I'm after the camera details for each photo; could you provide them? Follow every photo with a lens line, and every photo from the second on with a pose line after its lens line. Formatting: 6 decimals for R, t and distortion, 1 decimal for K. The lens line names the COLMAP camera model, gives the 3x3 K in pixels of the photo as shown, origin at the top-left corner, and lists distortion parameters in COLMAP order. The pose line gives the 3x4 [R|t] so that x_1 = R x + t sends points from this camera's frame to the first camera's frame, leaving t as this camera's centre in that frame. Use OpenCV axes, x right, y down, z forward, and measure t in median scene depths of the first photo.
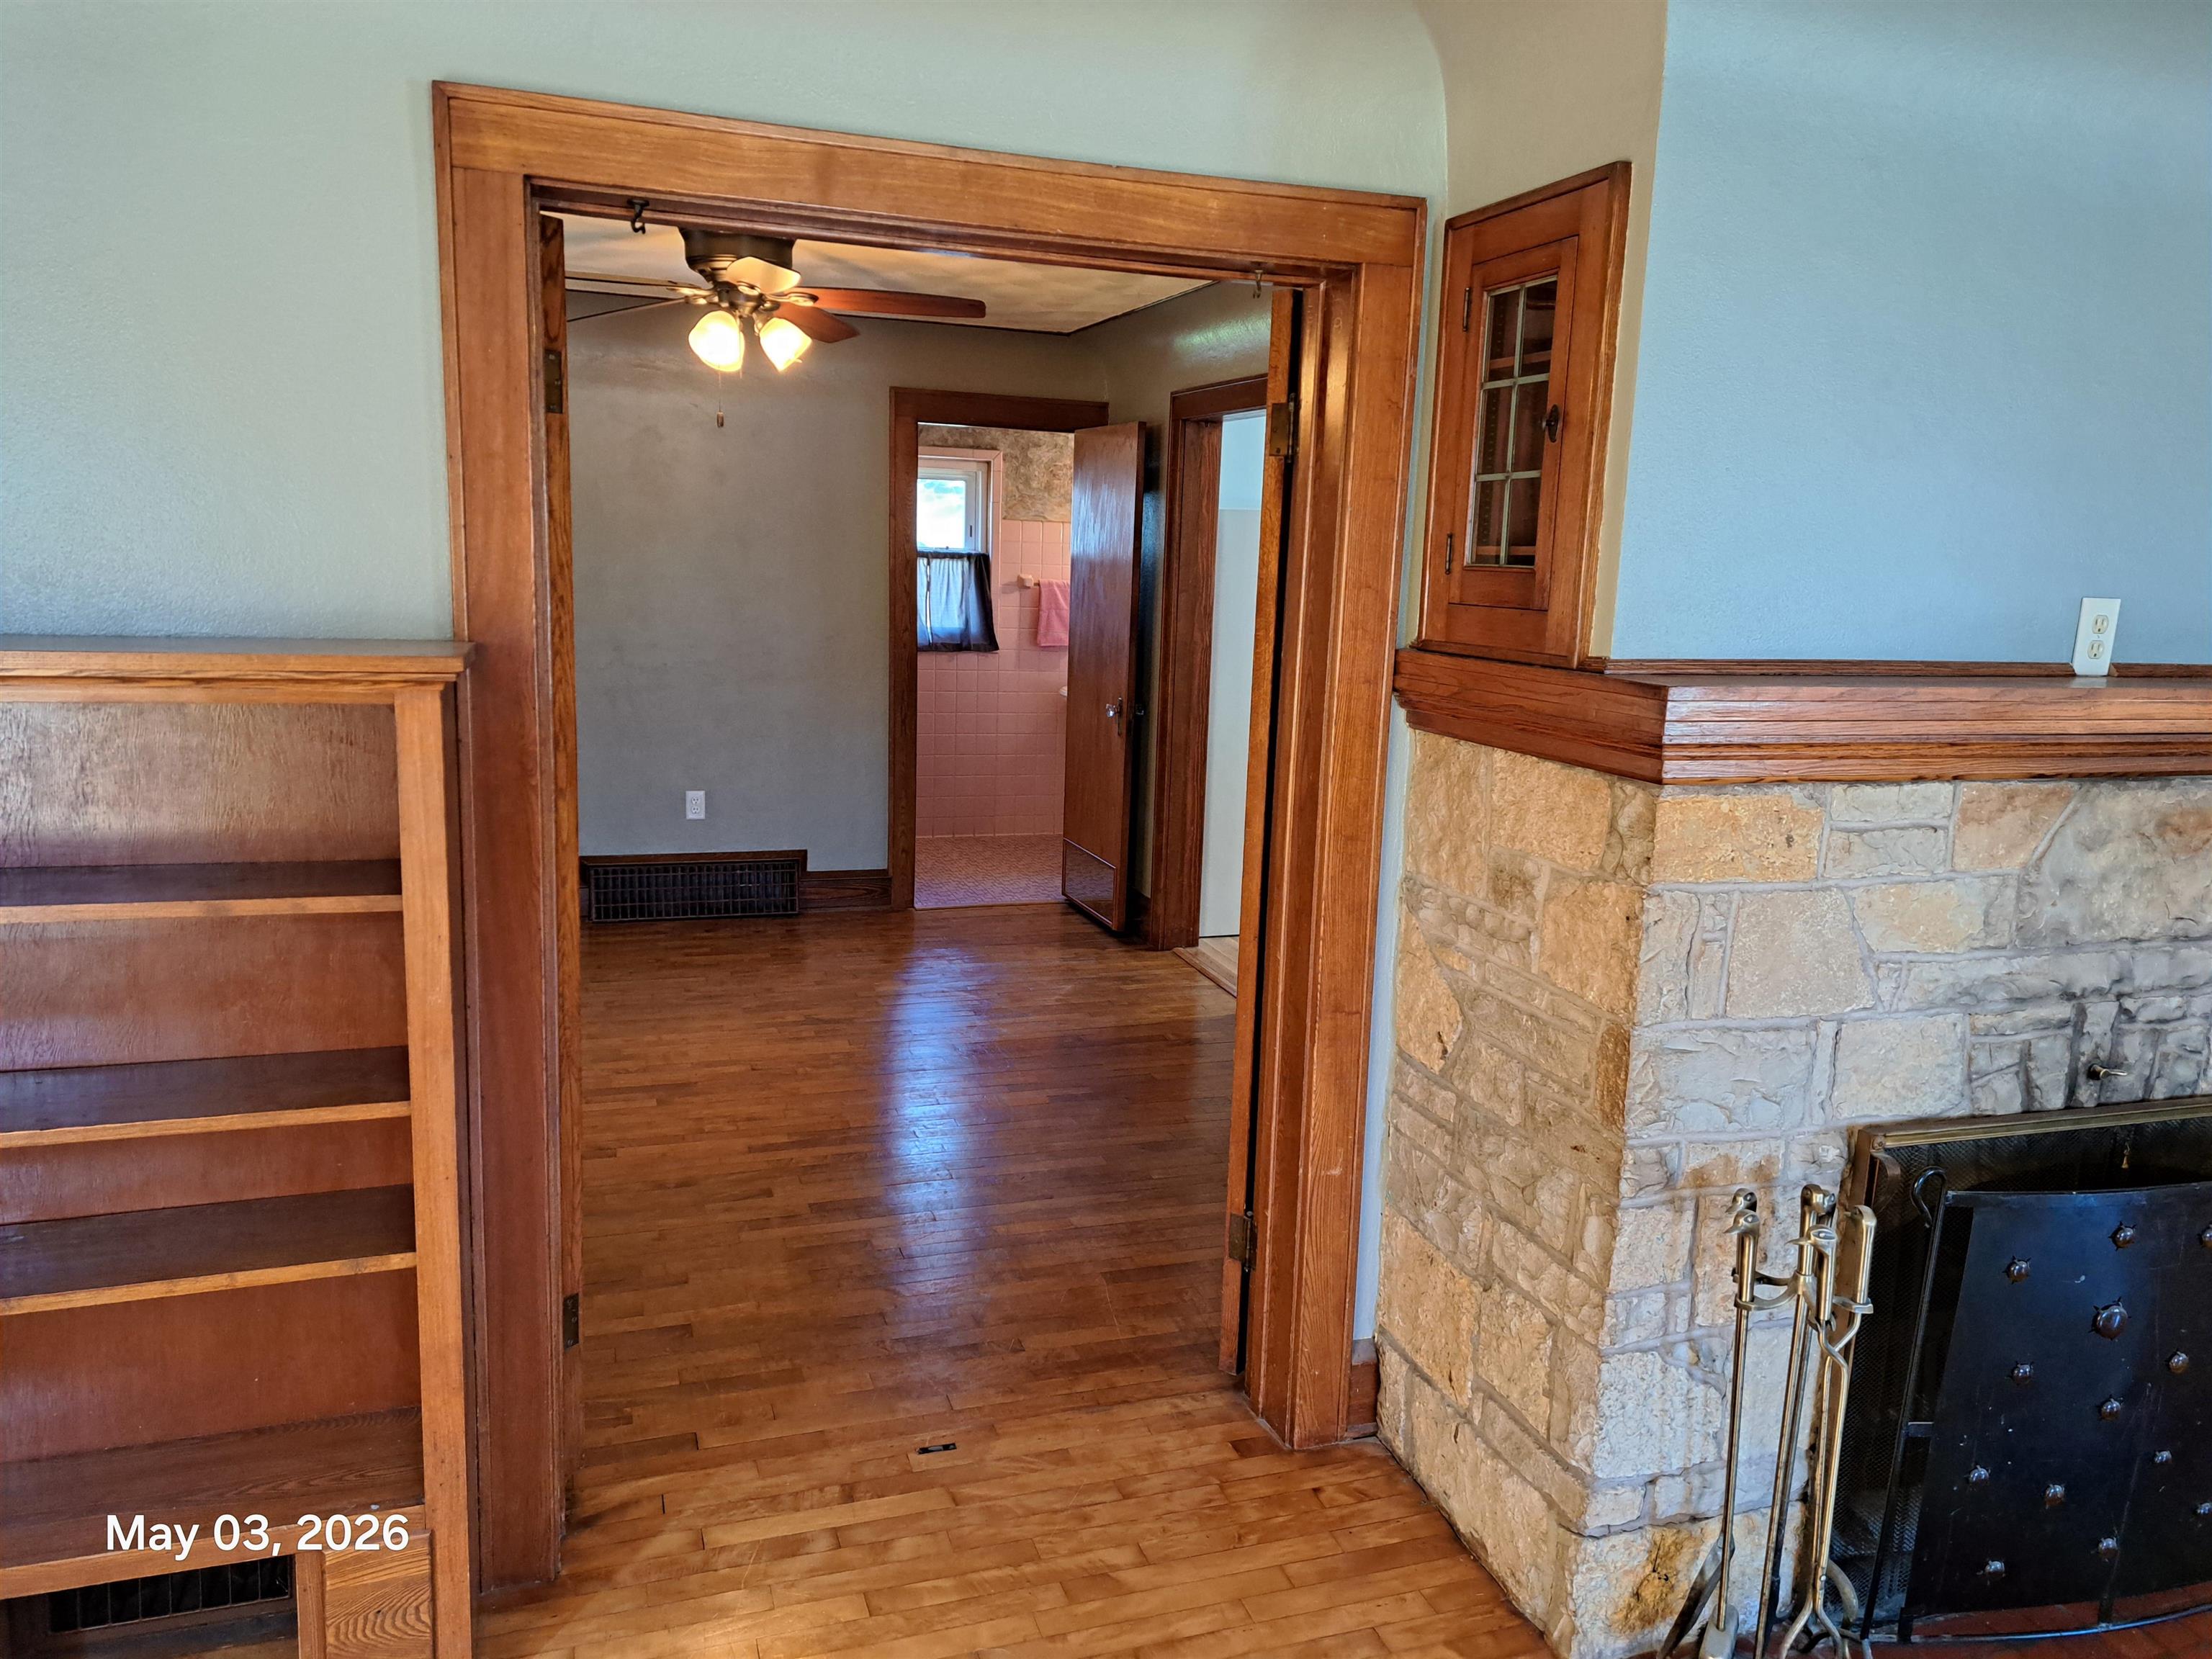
lens RADIAL K [[1580.0, 0, 1125.4], [0, 1580.0, 797.6], [0, 0, 1]] dist [0.116370, -0.153549]
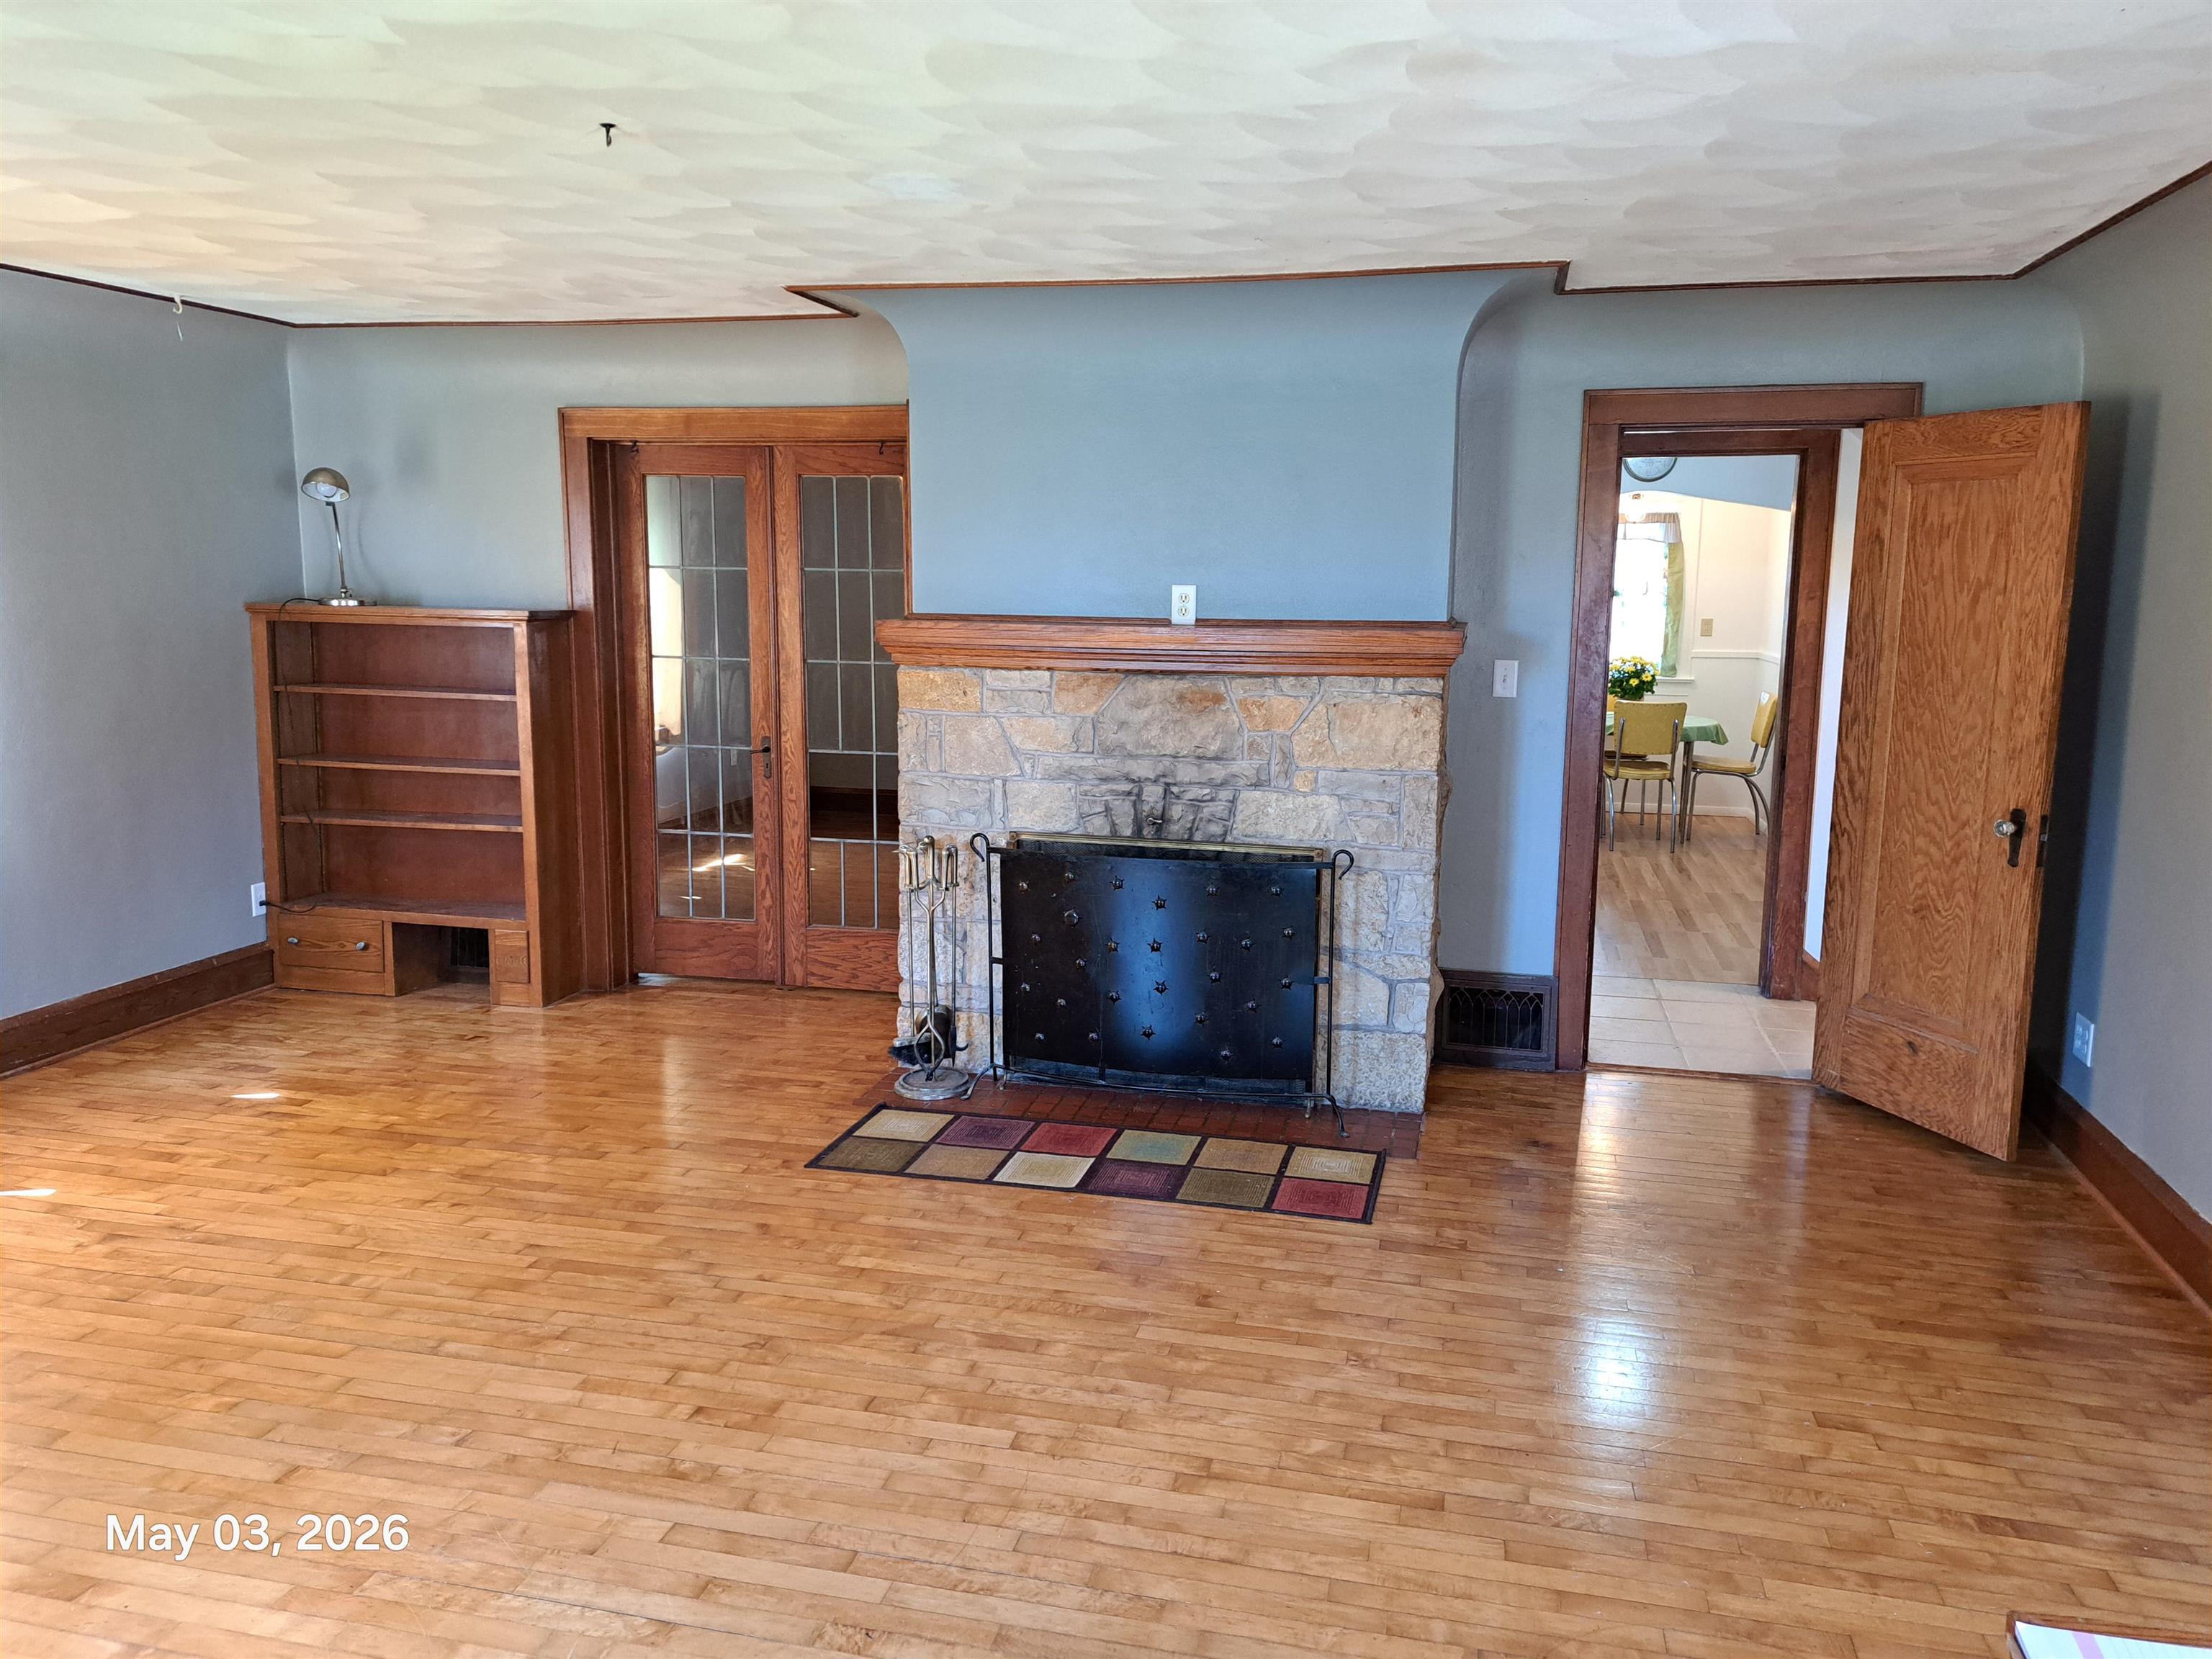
lens RADIAL K [[1580.0, 0, 1125.4], [0, 1580.0, 797.6], [0, 0, 1]] dist [0.116370, -0.153549]
pose [[0.846105, 0.048888, -0.530770, 0.793166], [-0.064556, 0.997854, -0.010998, 0.080977], [0.529093, 0.043570, 0.847445, -0.334195]]
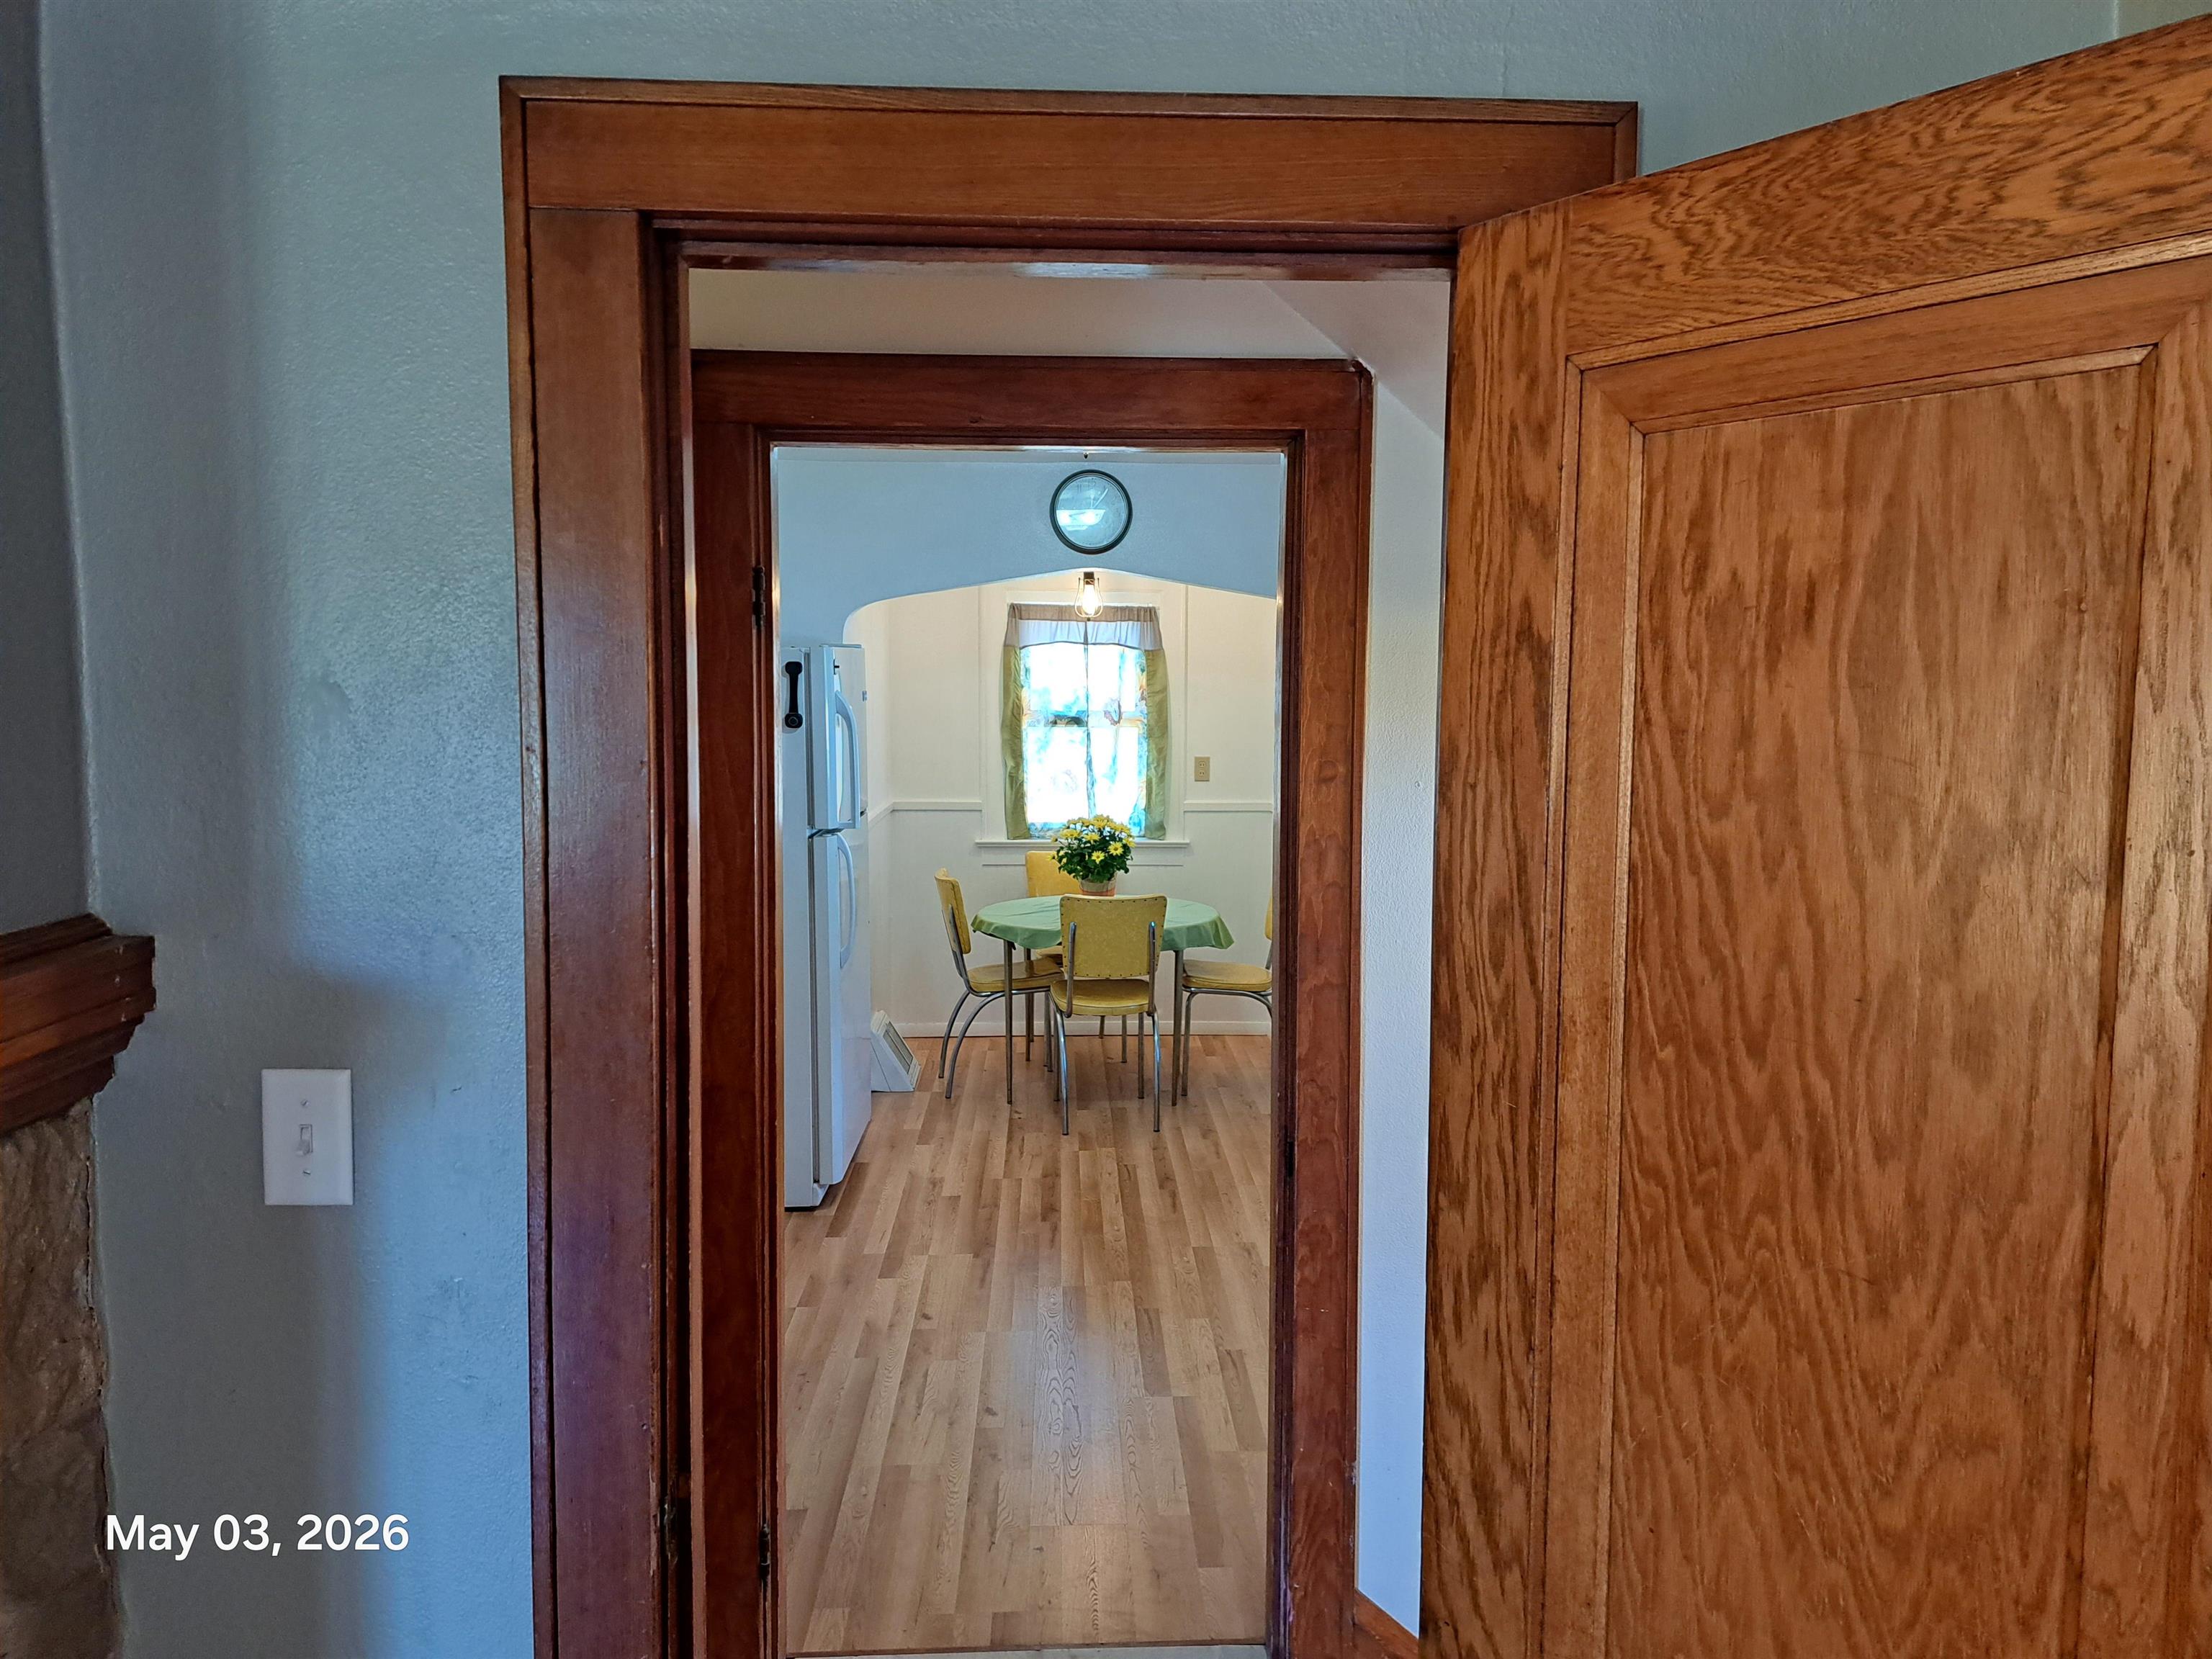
lens RADIAL K [[1580.0, 0, 1125.4], [0, 1580.0, 797.6], [0, 0, 1]] dist [0.116370, -0.153549]
pose [[0.956394, -0.006061, -0.292016, 0.670533], [-0.019986, 0.996083, -0.086131, -0.060526], [0.291395, 0.088211, 0.952527, 0.431980]]
